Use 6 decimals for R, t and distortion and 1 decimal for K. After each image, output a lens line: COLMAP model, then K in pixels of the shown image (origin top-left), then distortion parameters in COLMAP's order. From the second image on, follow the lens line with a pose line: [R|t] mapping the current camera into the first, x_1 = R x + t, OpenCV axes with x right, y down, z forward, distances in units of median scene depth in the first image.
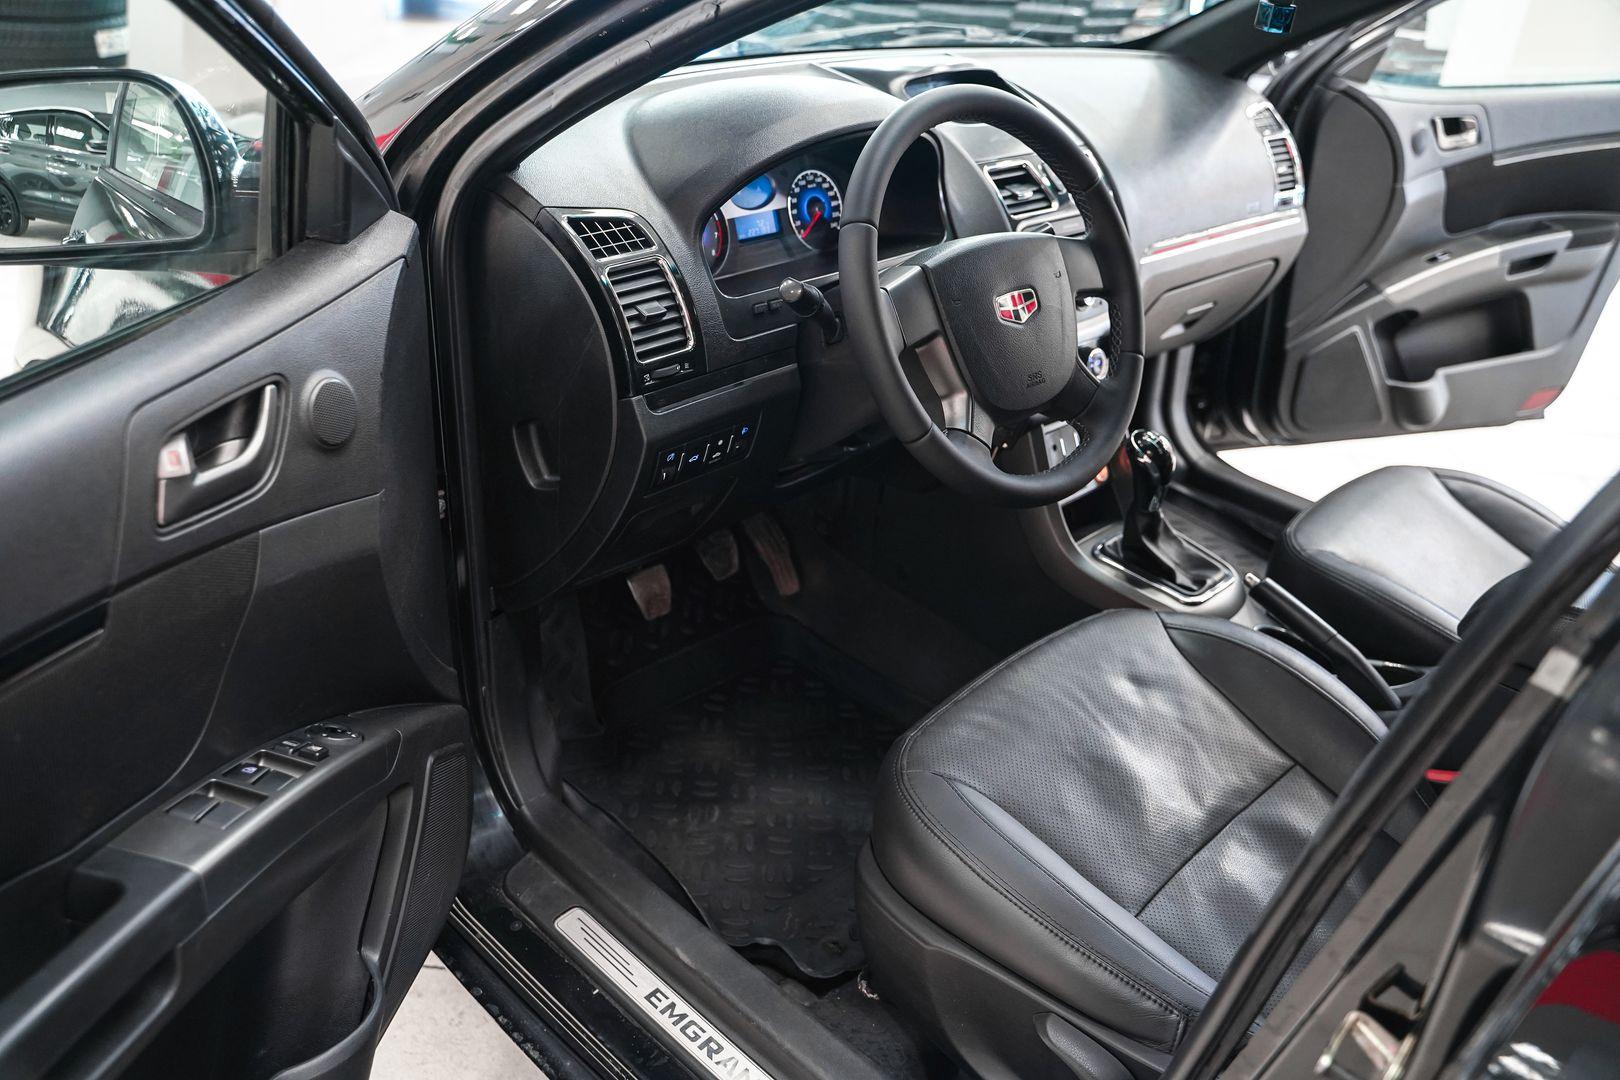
lens RADIAL K [[1308.4, 0, 810.0], [0, 1308.4, 540.0], [0, 0, 1]] dist [-0.118692, 0.095226]
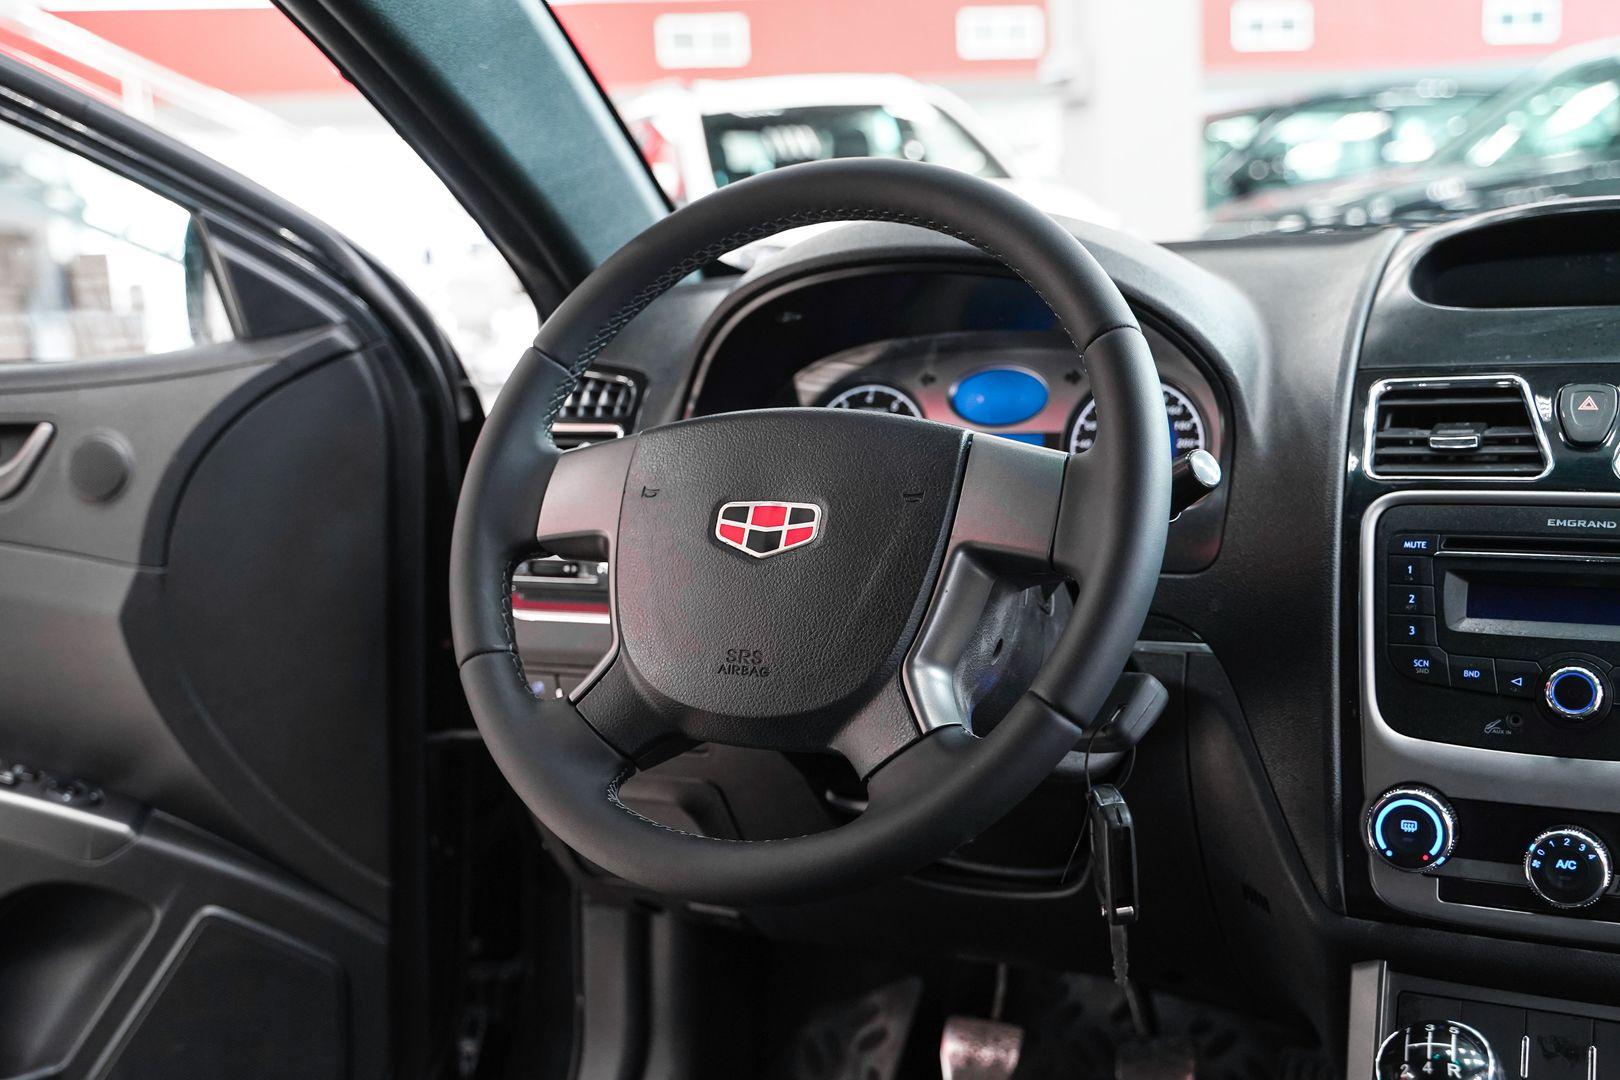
lens RADIAL K [[1795.6, 0, 733.5], [0, 1795.6, 508.2], [0, 0, 1]] dist [-0.064743, 0.129305]
pose [[0.279406, 0.055495, -0.958568, 0.677564], [-0.397808, 0.915306, -0.062964, -0.104363], [0.873889, 0.398919, 0.277818, 0.606039]]
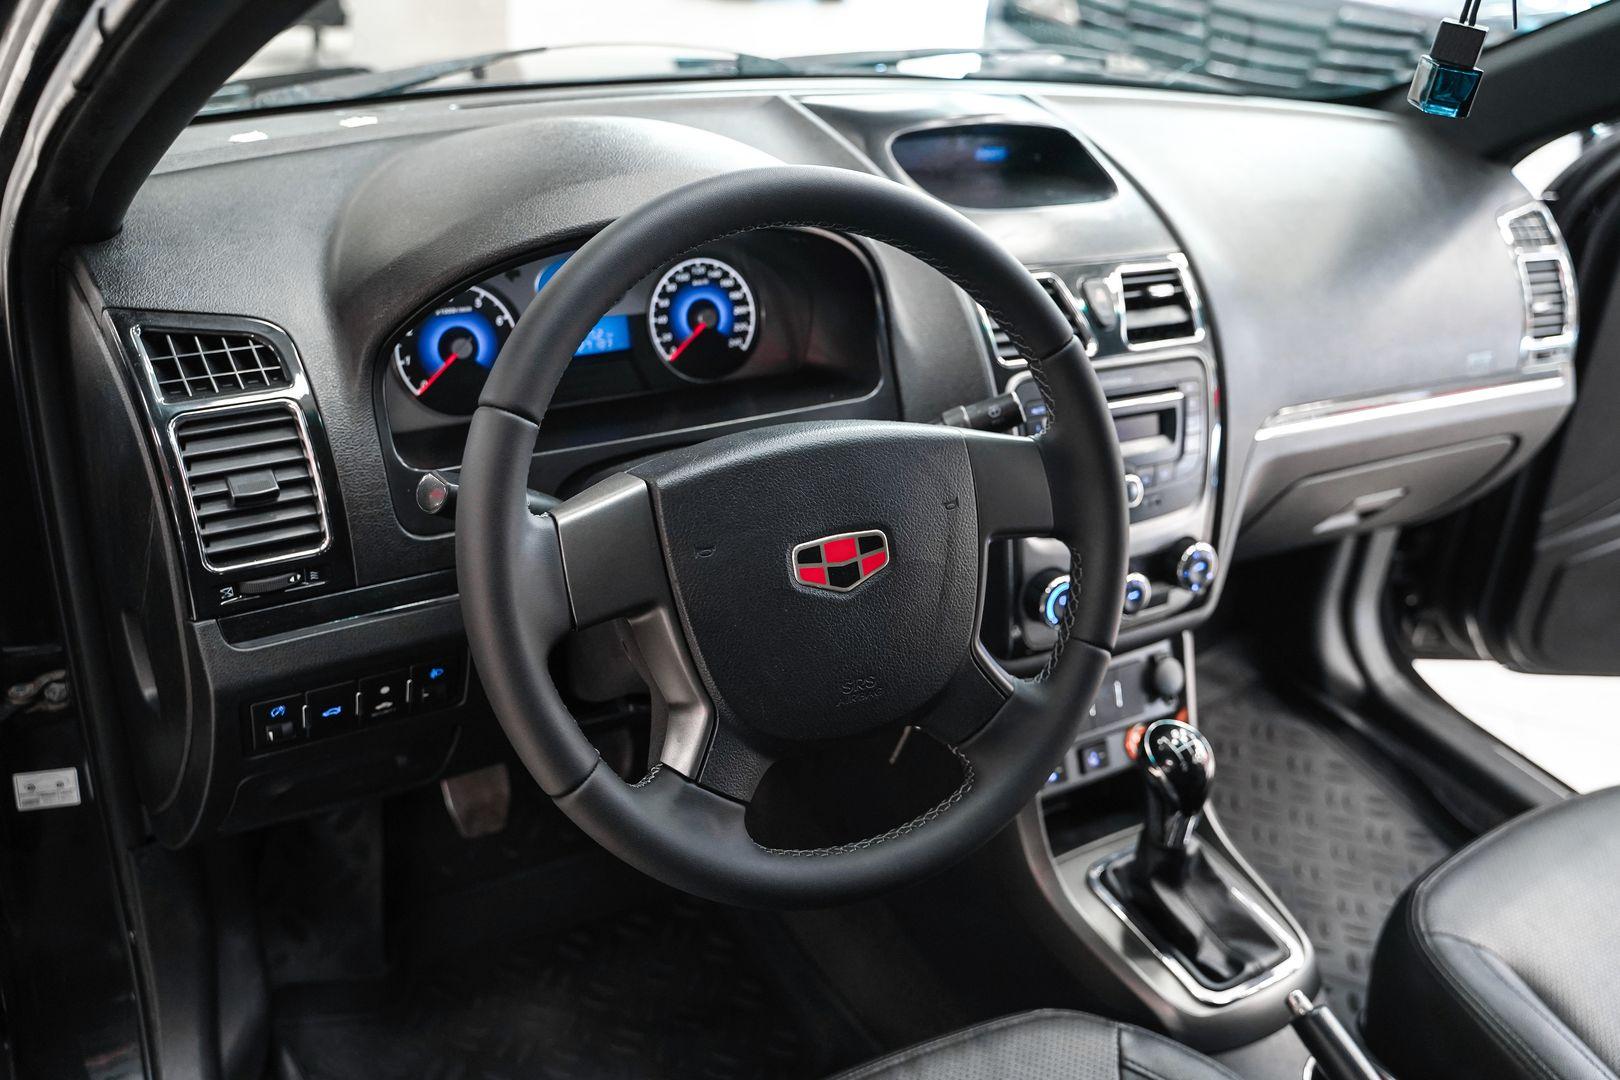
lens RADIAL K [[1345.2, 0, 810.0], [0, 1345.2, 540.0], [0, 0, 1]] dist [-0.096308, 0.001898]
pose [[0.963928, 0.150765, -0.219345, 0.213988], [-0.152246, 0.988290, 0.010240, -0.149913], [0.218321, 0.023524, 0.975594, 0.327995]]
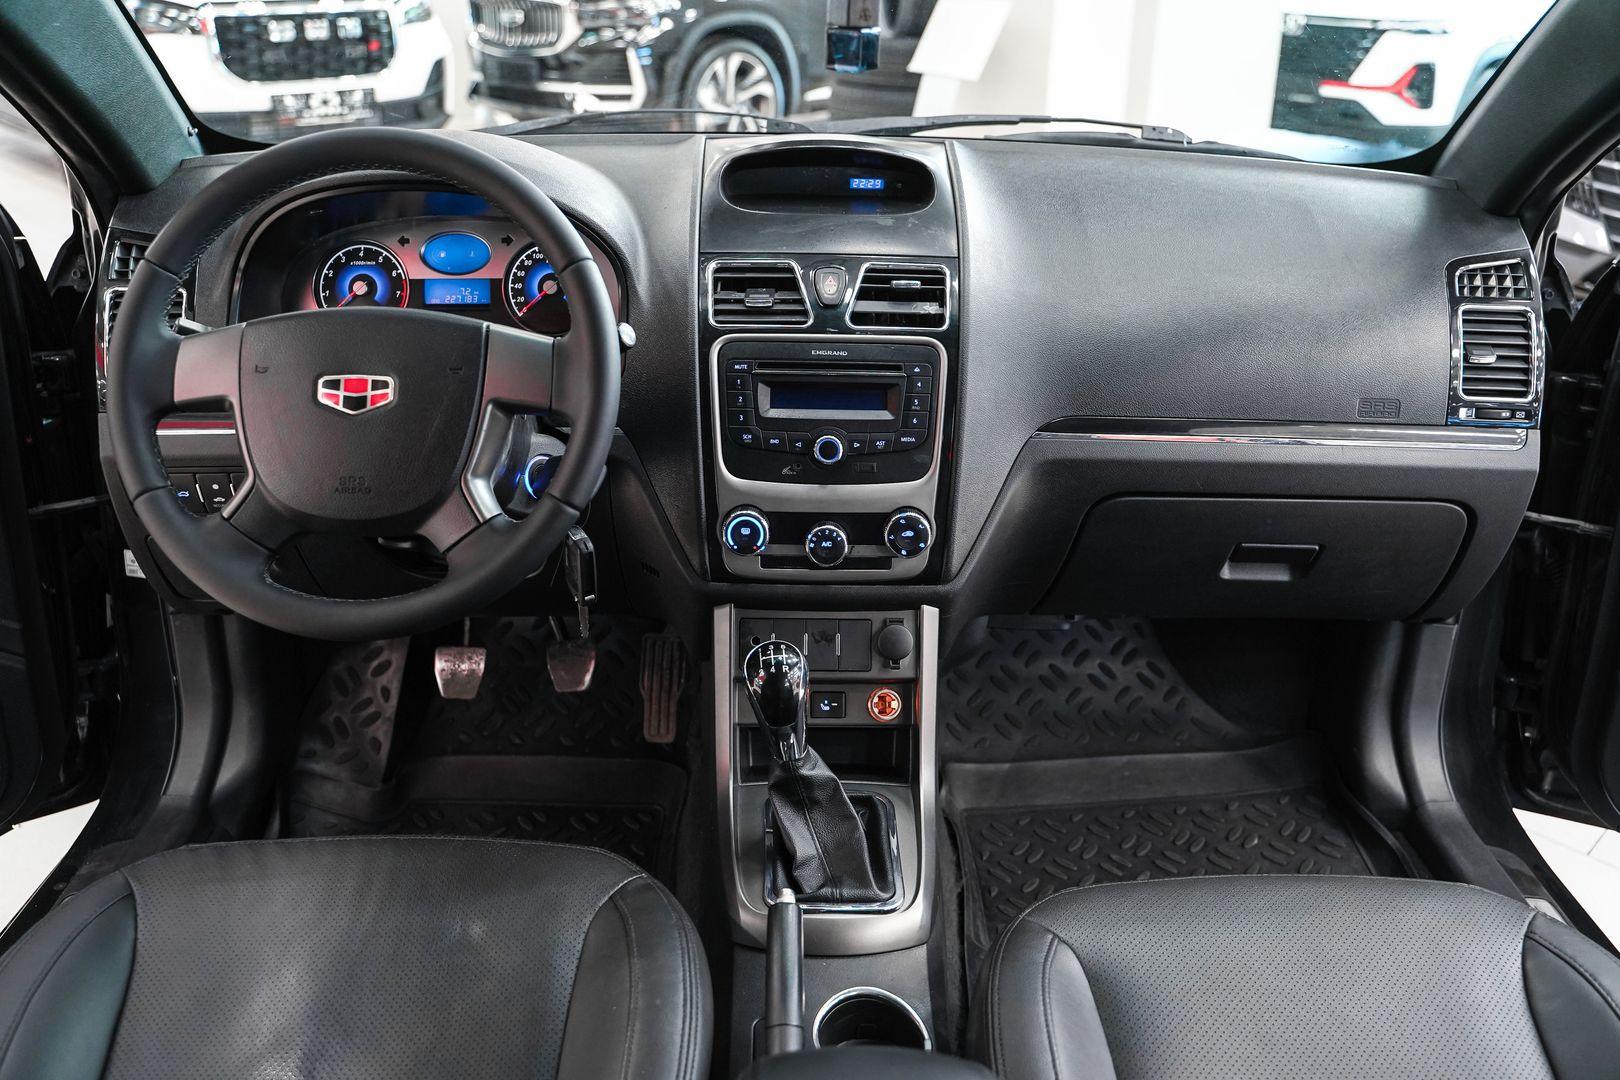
lens RADIAL K [[1319.3, 0, 810.0], [0, 1319.3, 540.0], [0, 0, 1]] dist [-0.124245, 0.120932]
pose [[0.710639, 0.233111, -0.663816, 0.718484], [-0.310050, 0.950718, 0.001943, -0.141322], [0.631555, 0.204435, 0.747894, 0.460332]]
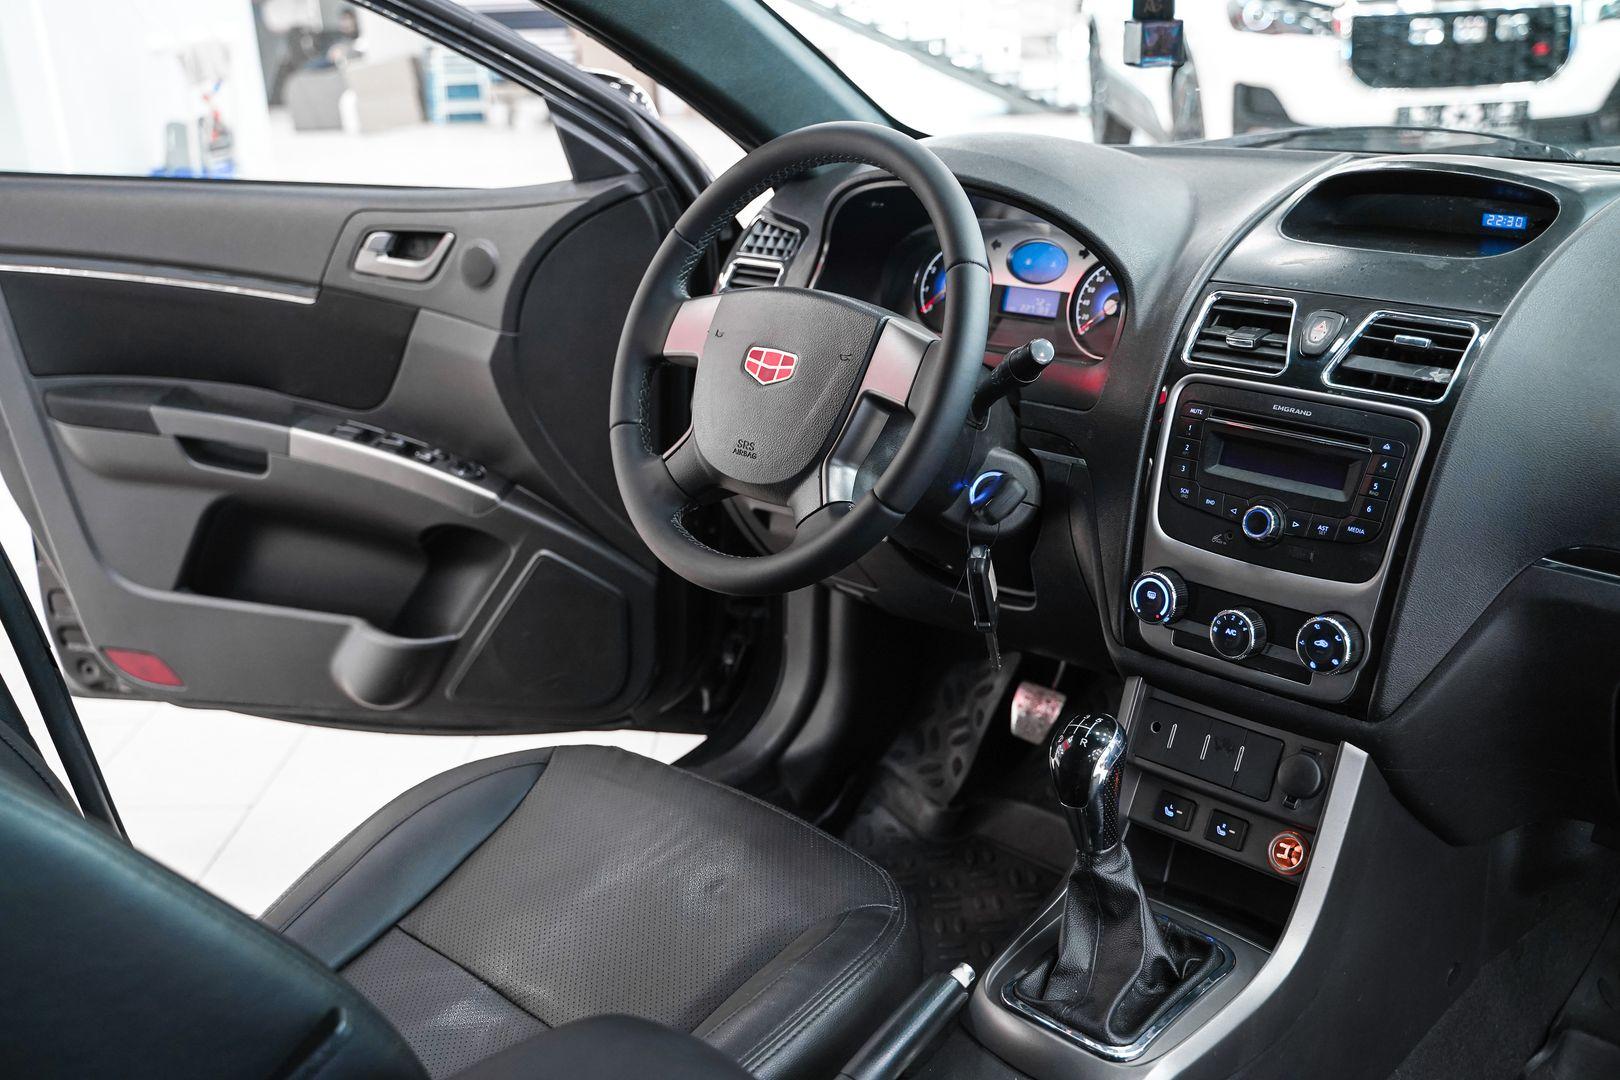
lens RADIAL K [[1594.8, 0, 810.0], [0, 1594.8, 540.0], [0, 0, 1]] dist [-0.063291, 0.109479]
pose [[-0.013147, 0.269478, -0.962917, 0.948086], [-0.446177, 0.860232, 0.246833, -0.275694], [0.894848, 0.432876, 0.108925, 0.746653]]
